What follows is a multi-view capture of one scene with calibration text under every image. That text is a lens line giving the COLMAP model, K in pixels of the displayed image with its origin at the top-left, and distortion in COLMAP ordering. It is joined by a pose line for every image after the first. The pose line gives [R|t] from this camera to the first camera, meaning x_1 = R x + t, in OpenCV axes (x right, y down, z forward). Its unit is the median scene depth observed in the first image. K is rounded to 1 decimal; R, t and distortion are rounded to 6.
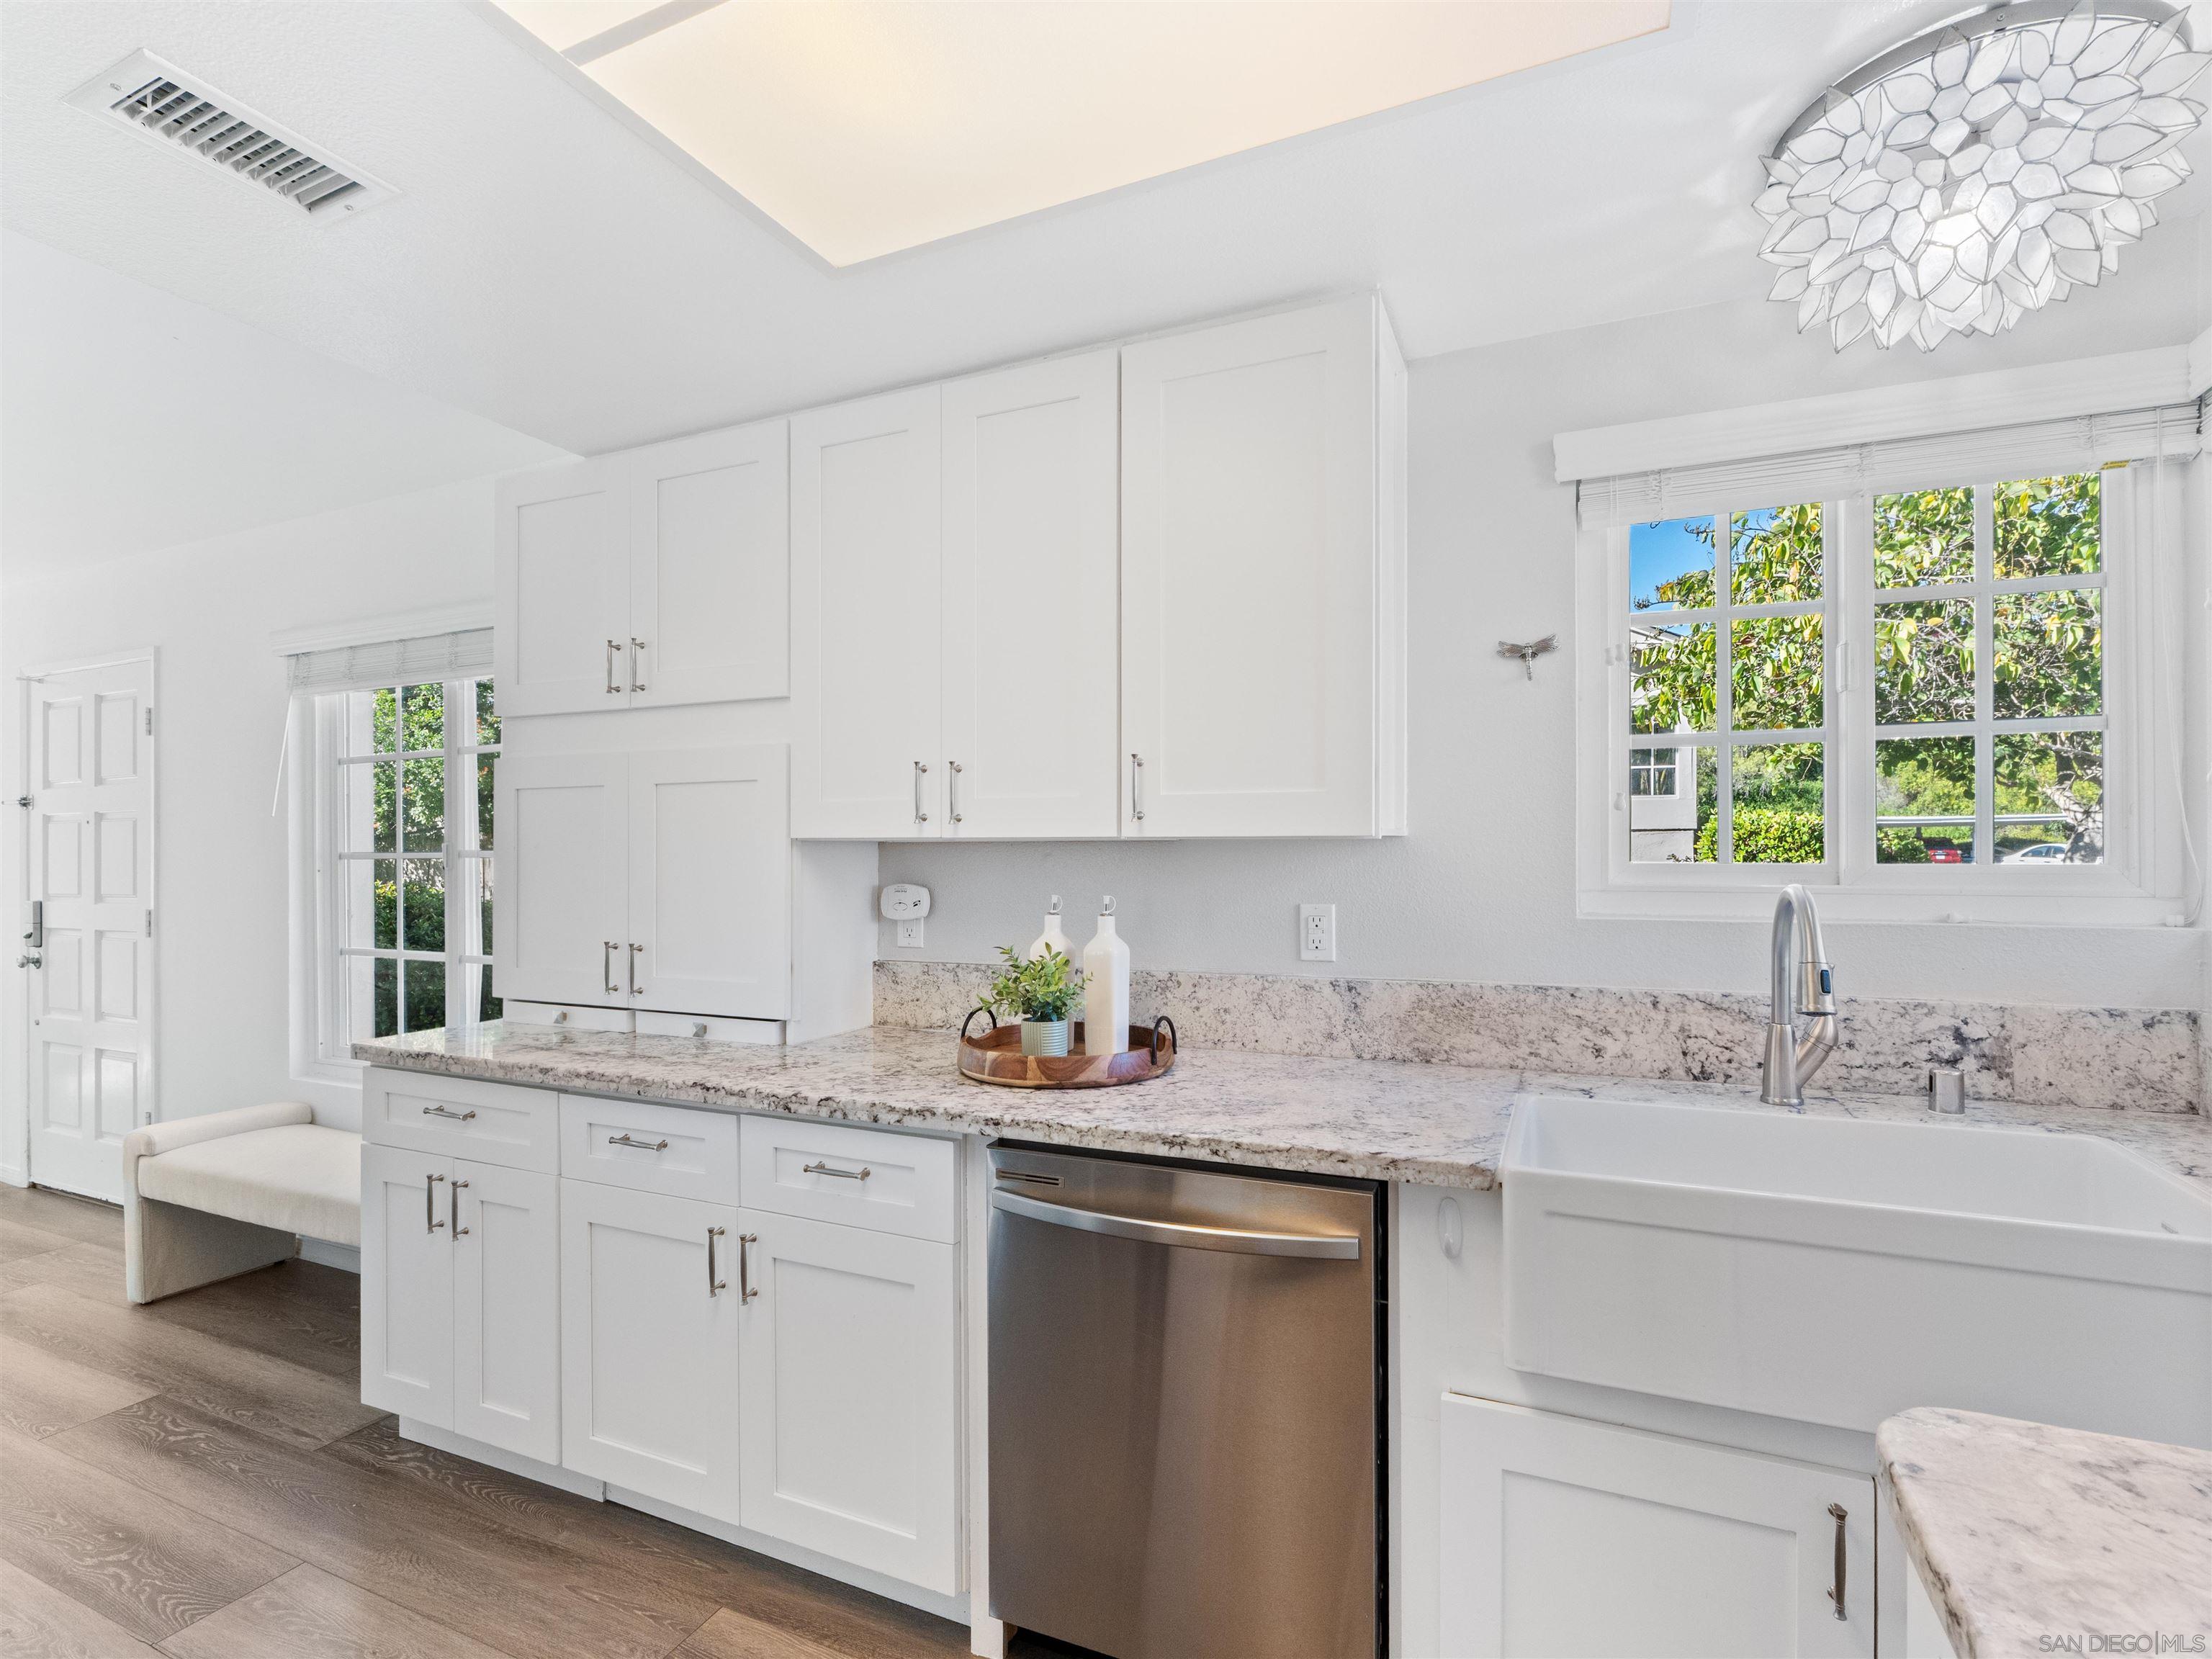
lens RADIAL K [[1066.2, 0, 1113.1], [0, 1066.2, 843.5], [0, 0, 1]] dist [-0.004319, -0.000997]
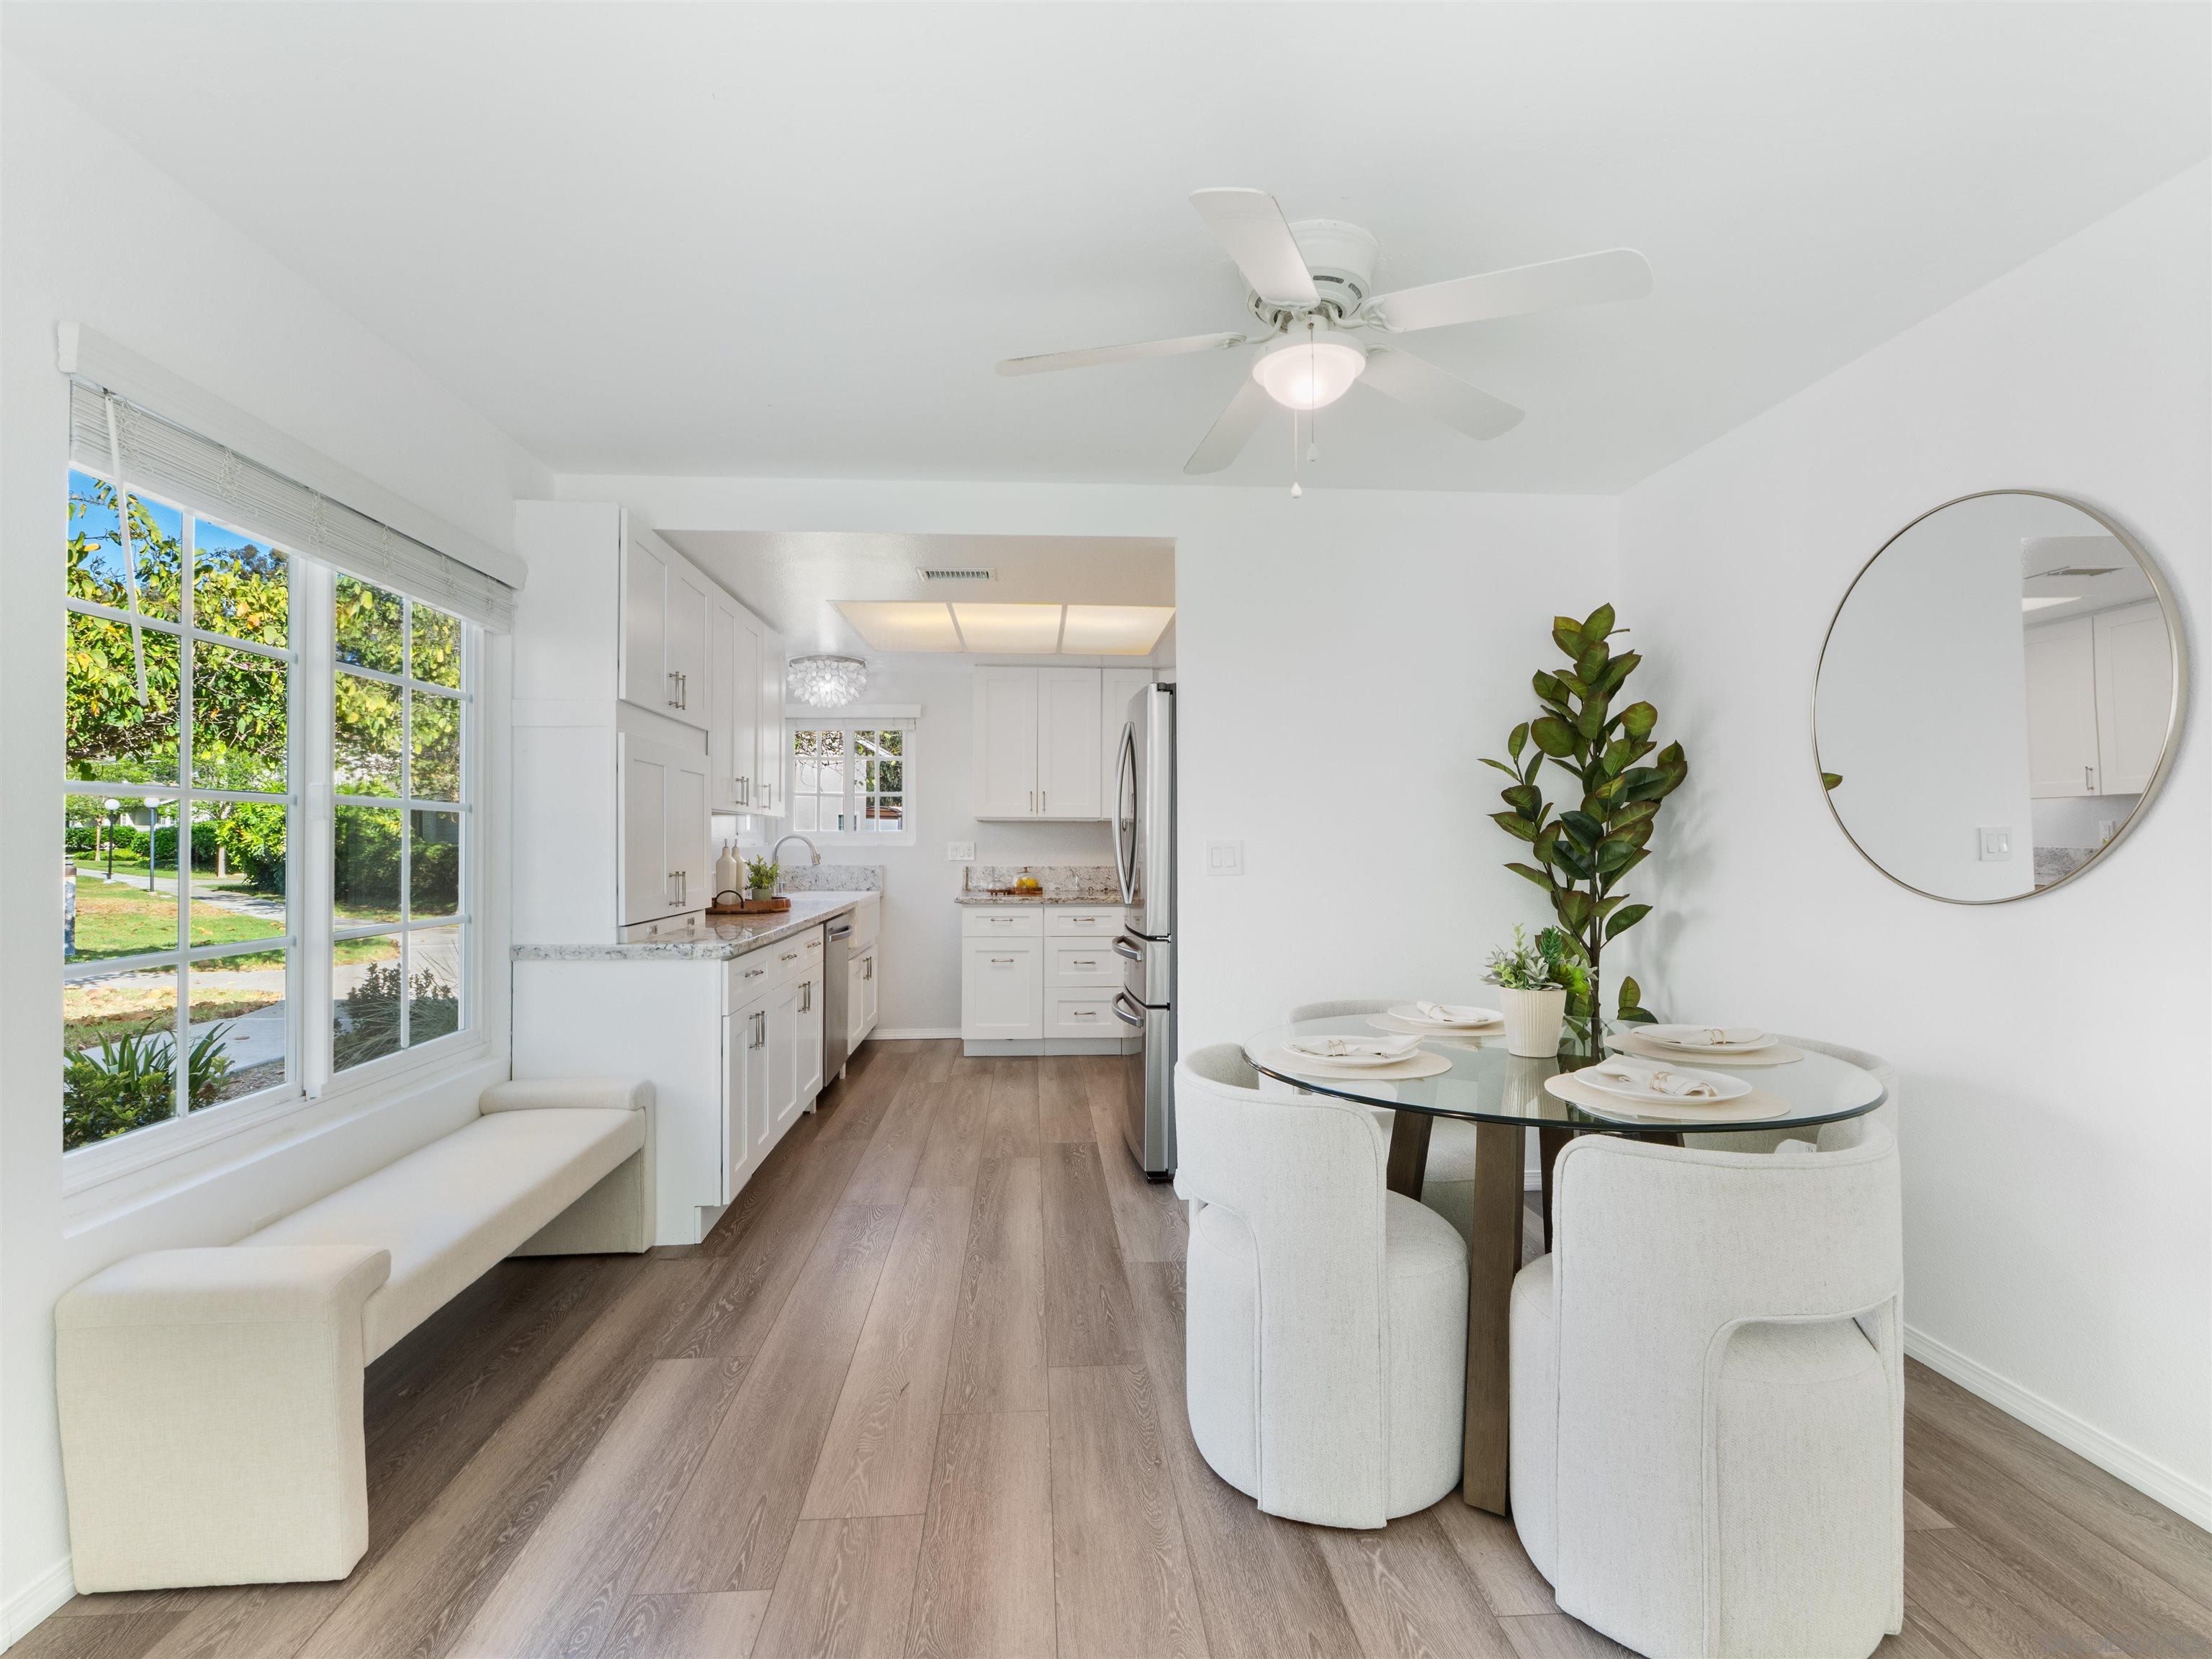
lens RADIAL K [[1066.2, 0, 1113.1], [0, 1066.2, 843.5], [0, 0, 1]] dist [-0.004319, -0.000997]
pose [[-0.479955, 0.001438, 0.877292, -1.950985], [-0.005477, 0.999974, -0.004636, 0.050888], [-0.877276, -0.007030, -0.479935, 1.104992]]
